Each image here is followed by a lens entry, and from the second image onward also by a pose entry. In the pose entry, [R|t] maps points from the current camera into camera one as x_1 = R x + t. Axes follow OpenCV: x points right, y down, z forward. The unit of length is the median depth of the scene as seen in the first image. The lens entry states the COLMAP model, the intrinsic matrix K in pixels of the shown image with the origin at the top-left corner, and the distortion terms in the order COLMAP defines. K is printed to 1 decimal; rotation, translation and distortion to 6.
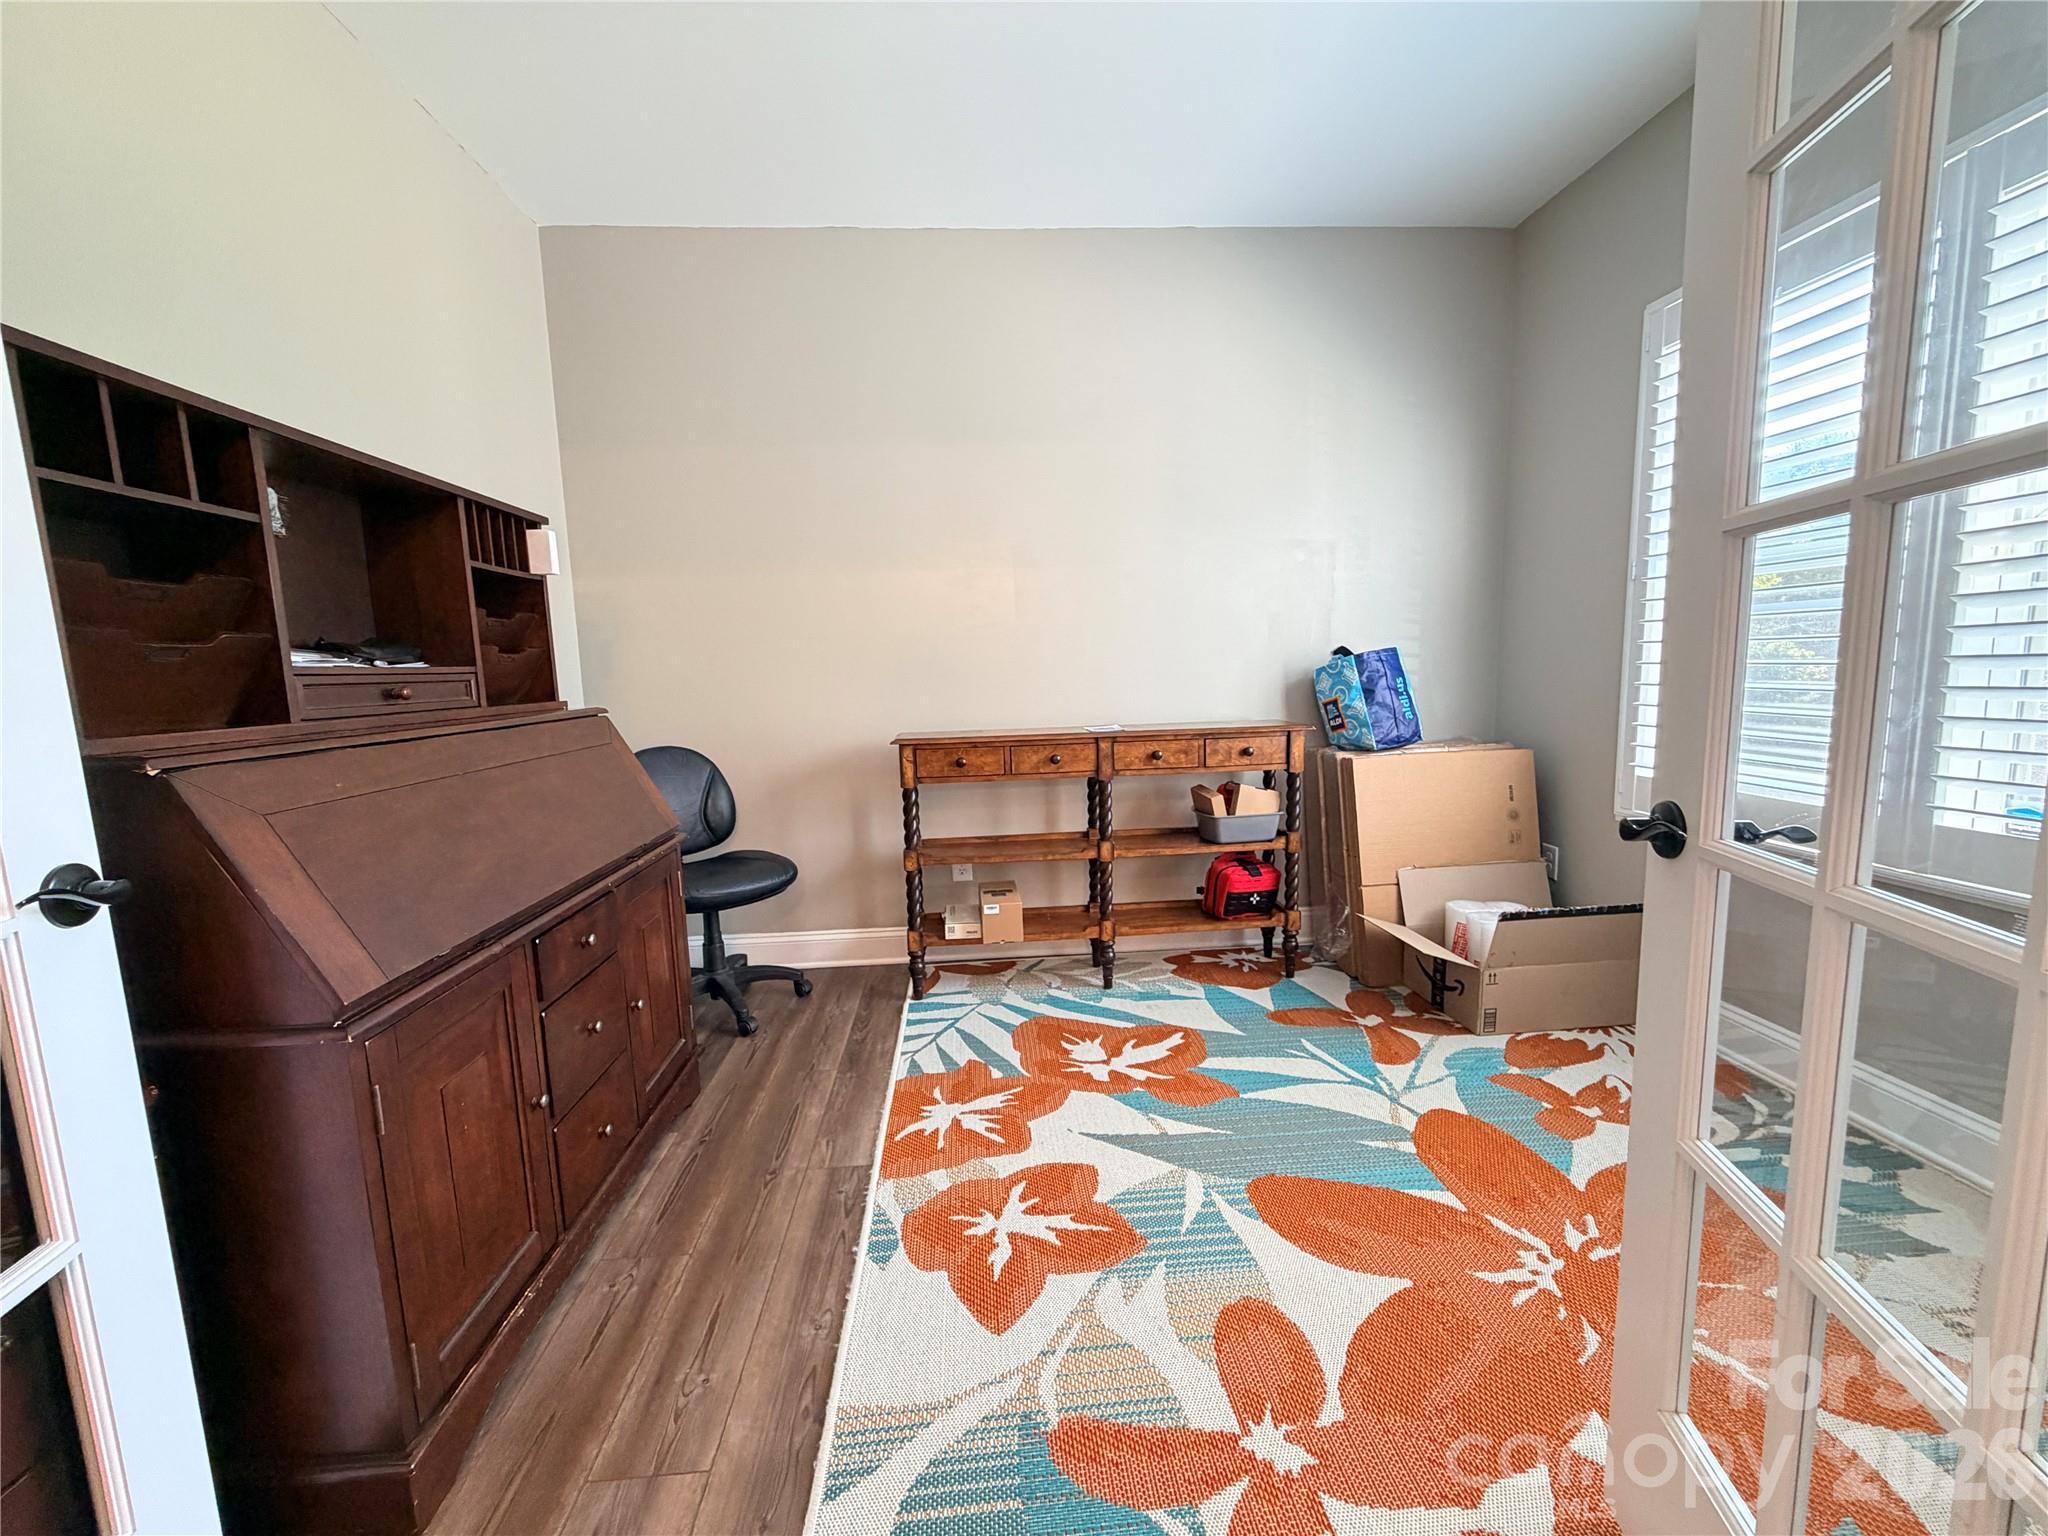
lens RADIAL K [[817.9, 0, 1018.3], [0, 817.9, 767.8], [0, 0, 1]] dist [-0.000627, 0.000038]
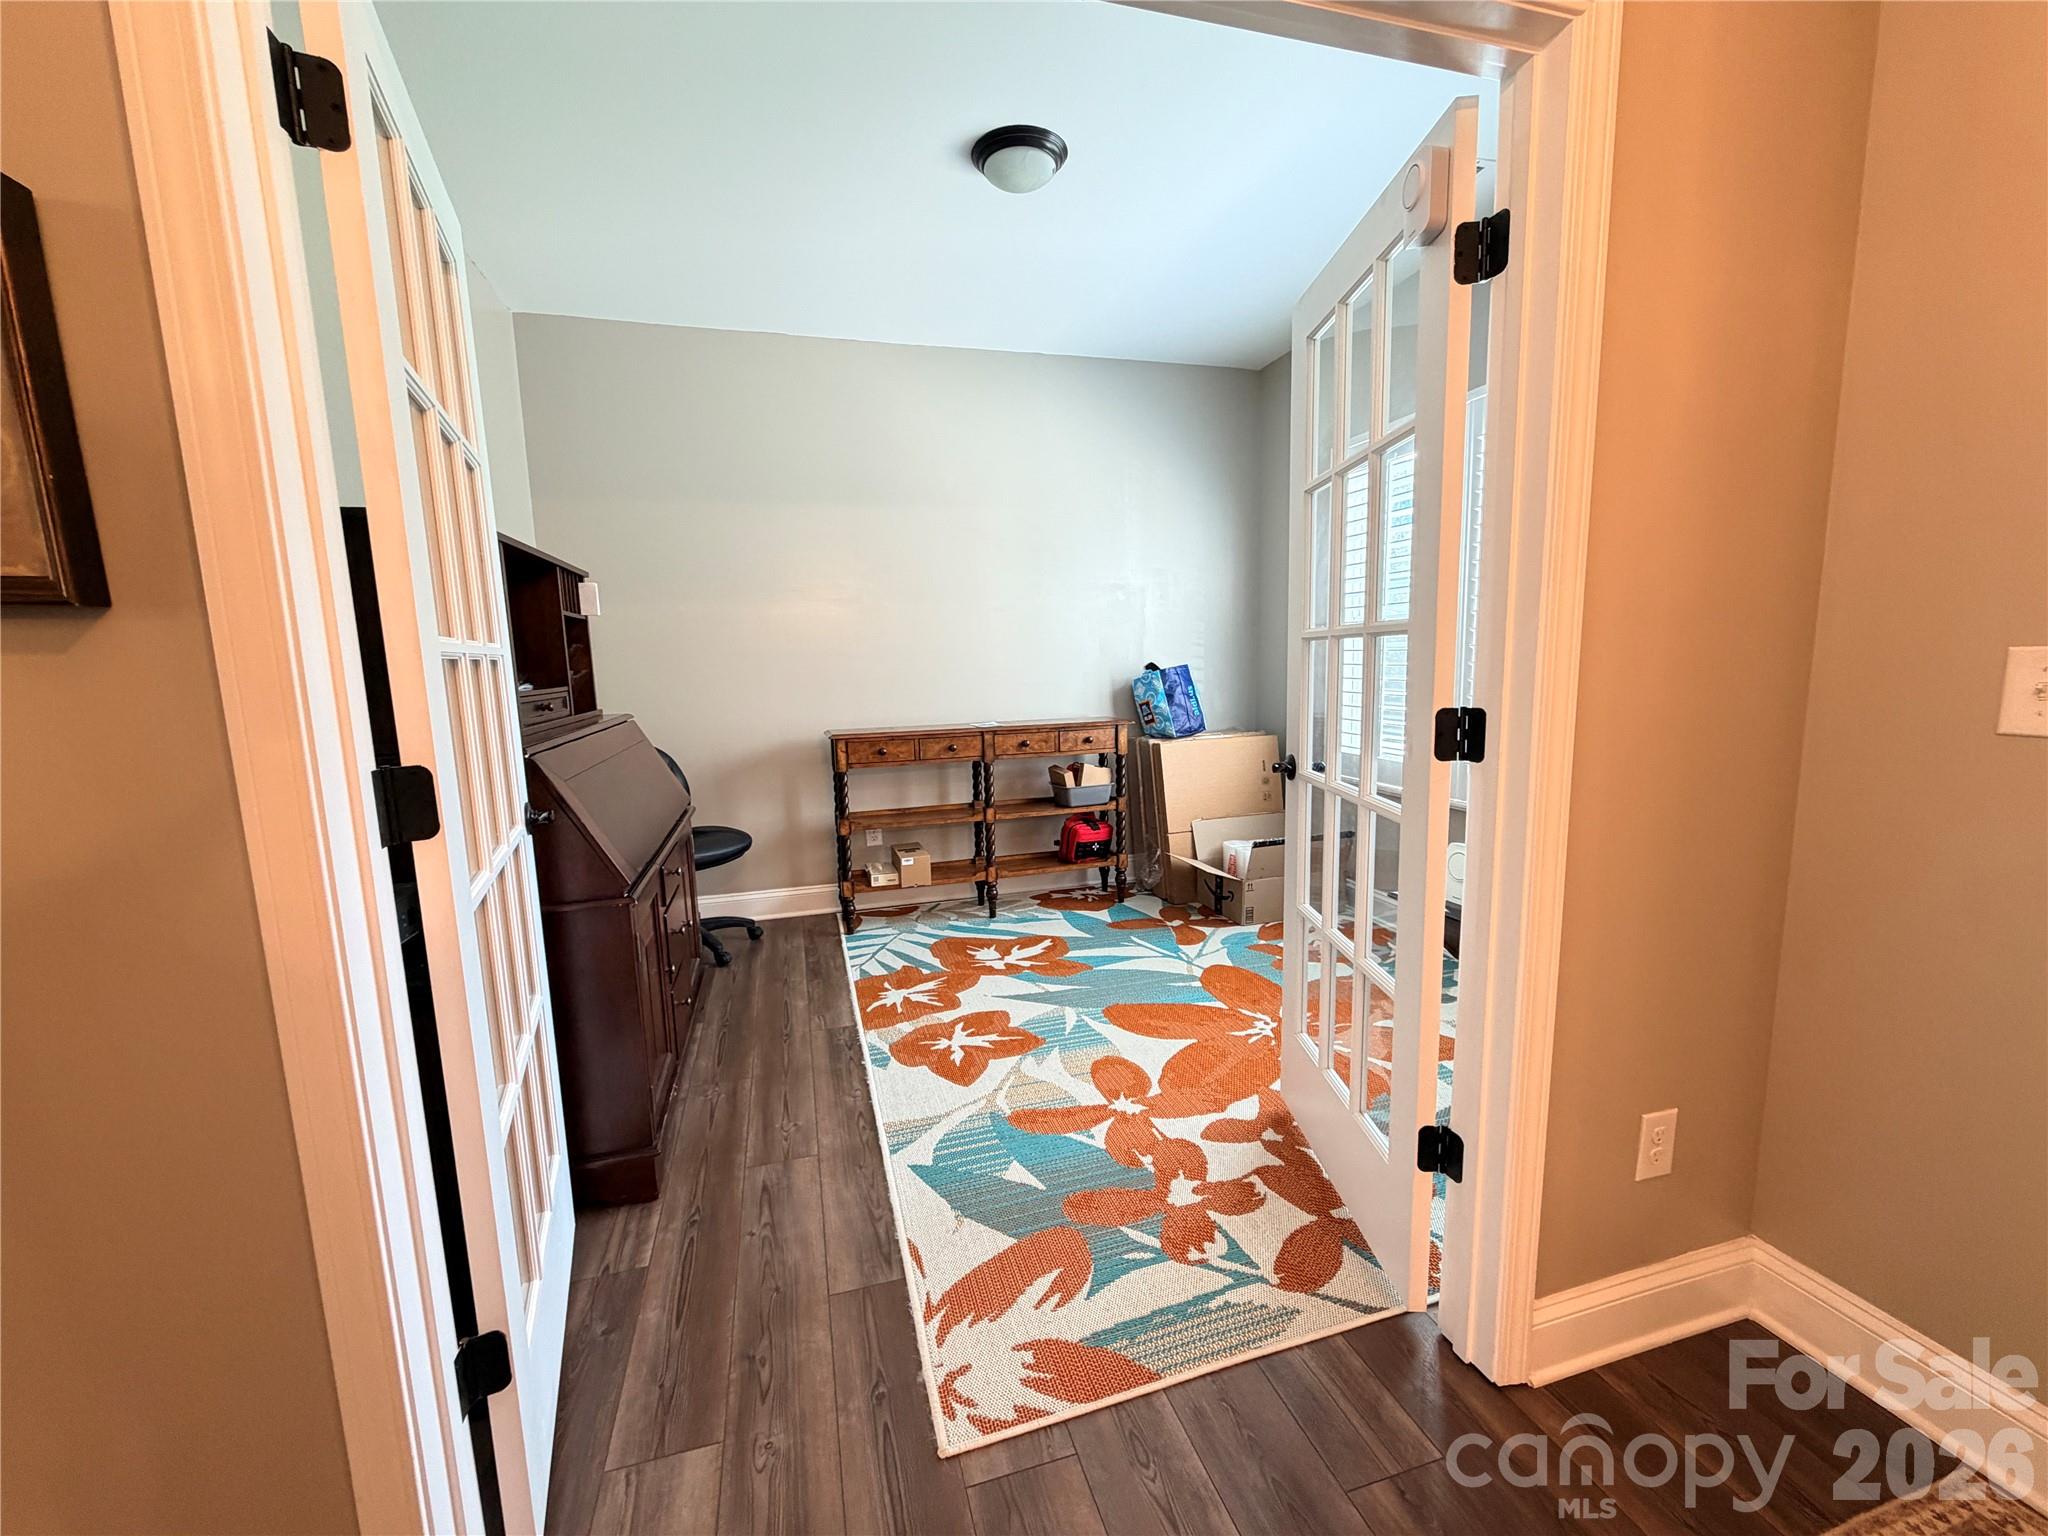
lens RADIAL K [[817.9, 0, 1018.3], [0, 817.9, 767.8], [0, 0, 1]] dist [-0.000627, 0.000038]
pose [[0.977356, -0.024200, 0.210212, -0.134848], [0.023188, 0.999705, 0.007277, 0.015246], [-0.210326, -0.002238, 0.977629, -0.345910]]
